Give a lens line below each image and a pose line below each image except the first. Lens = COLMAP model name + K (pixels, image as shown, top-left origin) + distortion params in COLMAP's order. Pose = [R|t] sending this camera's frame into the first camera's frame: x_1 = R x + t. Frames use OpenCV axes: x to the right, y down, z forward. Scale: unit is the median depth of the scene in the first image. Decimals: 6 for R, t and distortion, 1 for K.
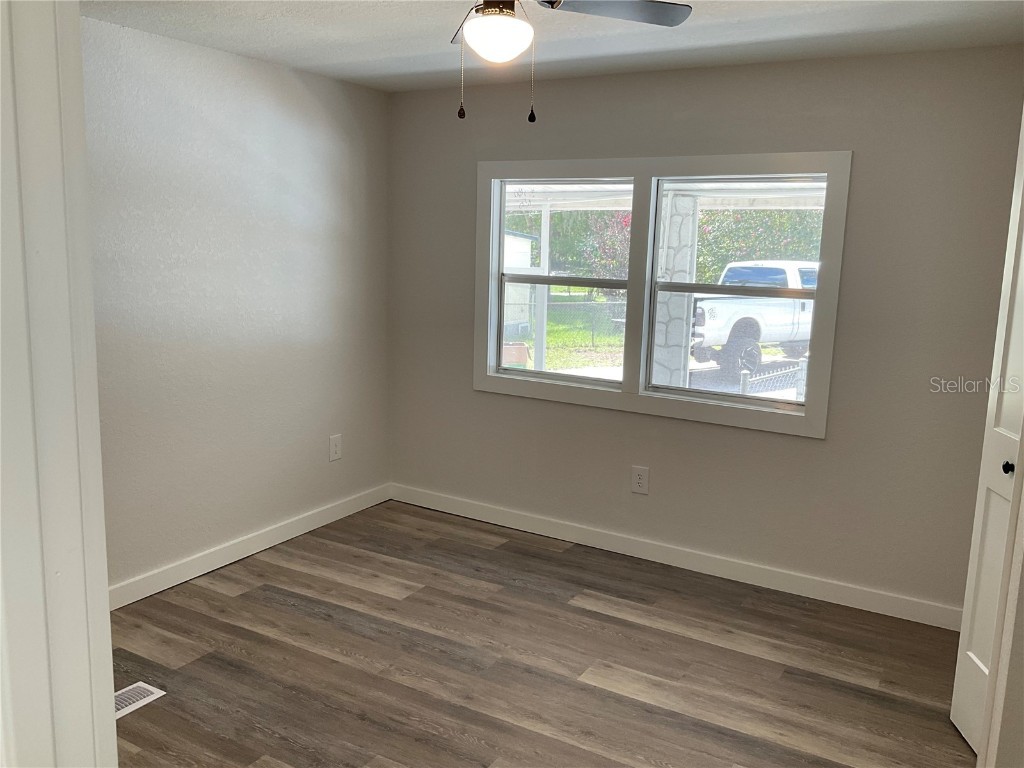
lens RADIAL K [[849.9, 0, 507.3], [0, 849.9, 379.4], [0, 0, 1]] dist [0.055400, -0.113075]
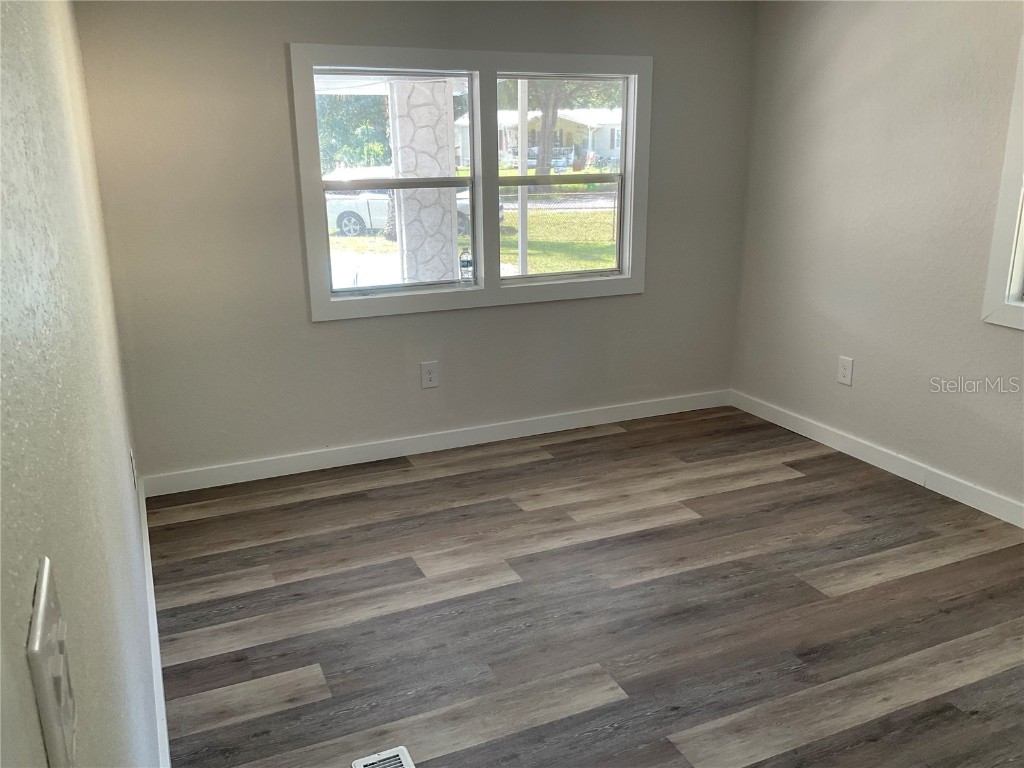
lens RADIAL K [[849.9, 0, 487.8], [0, 849.9, 383.7], [0, 0, 1]] dist [0.055400, -0.113075]
pose [[0.574769, -0.254712, 0.777664, -0.691447], [0.155705, 0.967003, 0.201647, -0.080881], [-0.803366, 0.005186, 0.595463, 0.384260]]
